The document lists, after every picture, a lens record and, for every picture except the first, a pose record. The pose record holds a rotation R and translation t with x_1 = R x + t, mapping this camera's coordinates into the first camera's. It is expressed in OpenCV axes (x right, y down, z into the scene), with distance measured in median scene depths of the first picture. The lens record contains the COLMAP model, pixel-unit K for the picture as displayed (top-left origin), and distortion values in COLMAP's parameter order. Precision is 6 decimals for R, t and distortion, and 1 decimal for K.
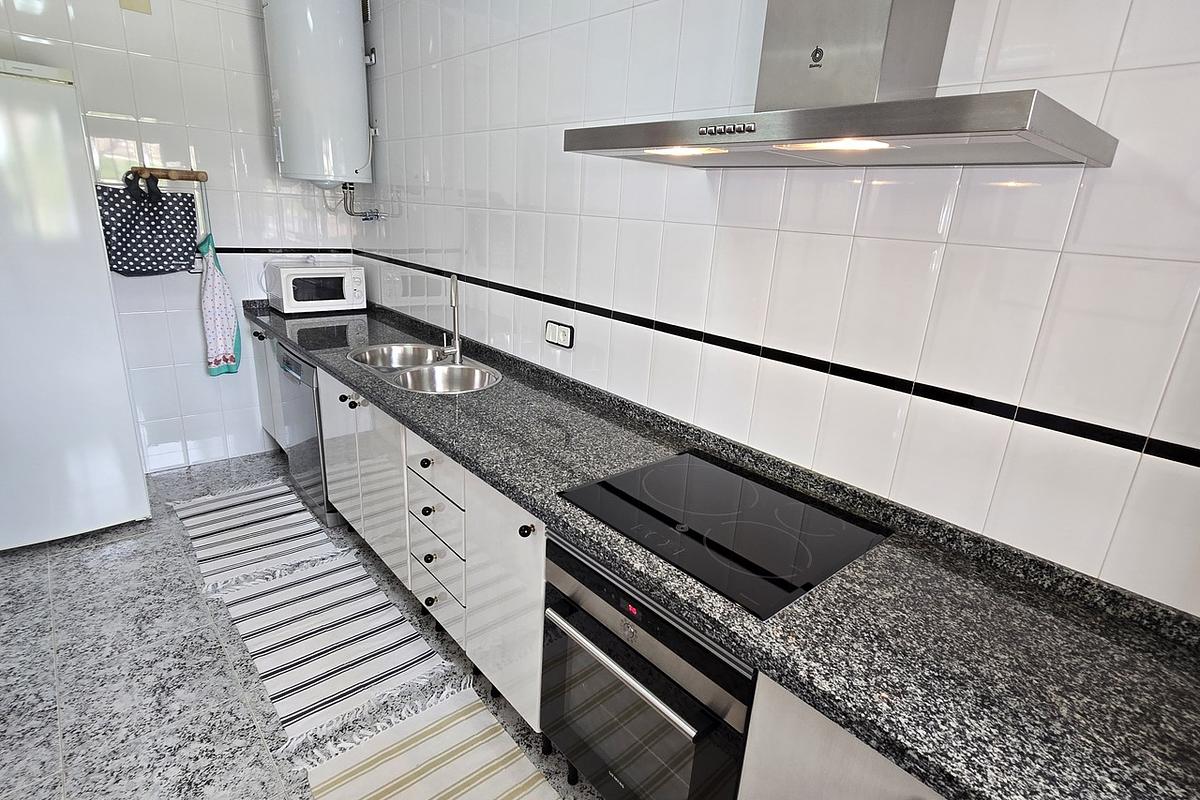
lens RADIAL K [[602.3, 0, 600.7], [0, 602.3, 398.0], [0, 0, 1]] dist [-0.000051, -0.000909]
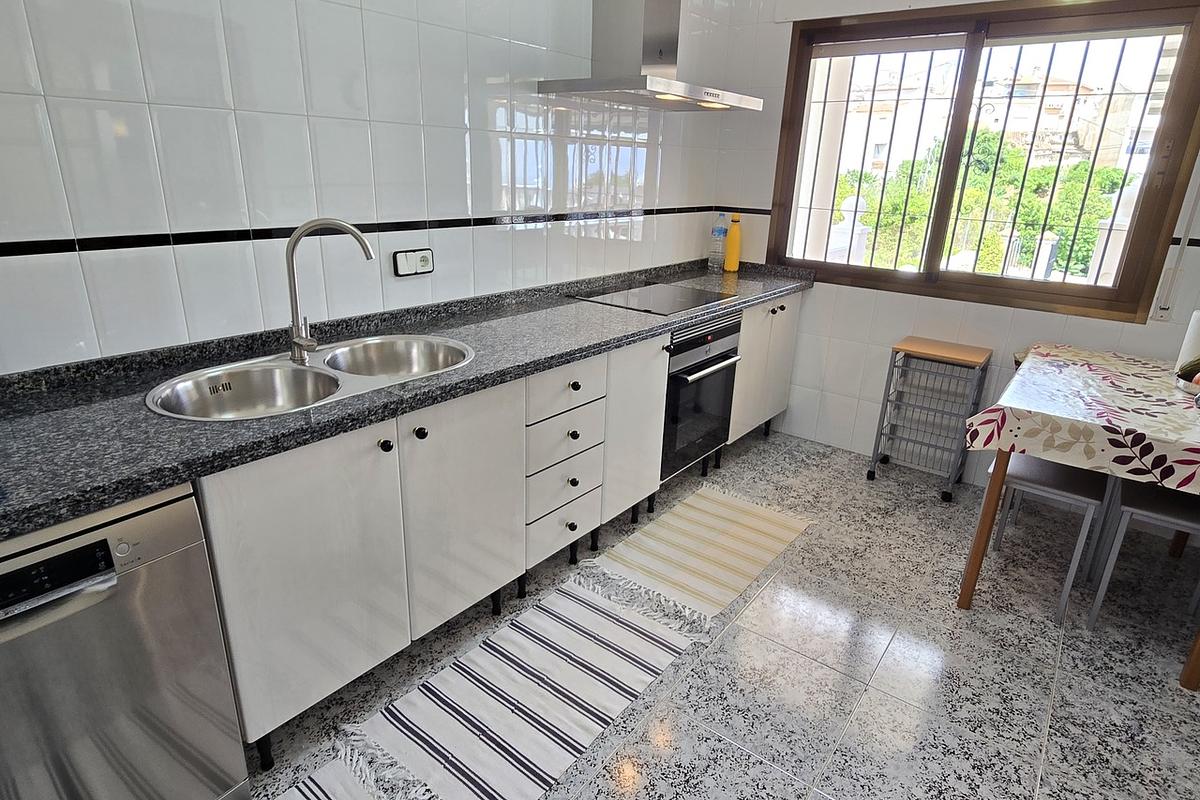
lens RADIAL K [[666.7, 0, 594.1], [0, 666.7, 396.0], [0, 0, 1]] dist [-0.000308, -0.003633]
pose [[-0.176241, -0.383145, 0.906719, -1.377943], [0.253584, 0.872374, 0.417922, -0.352192], [-0.951123, 0.303584, -0.056589, 1.084419]]
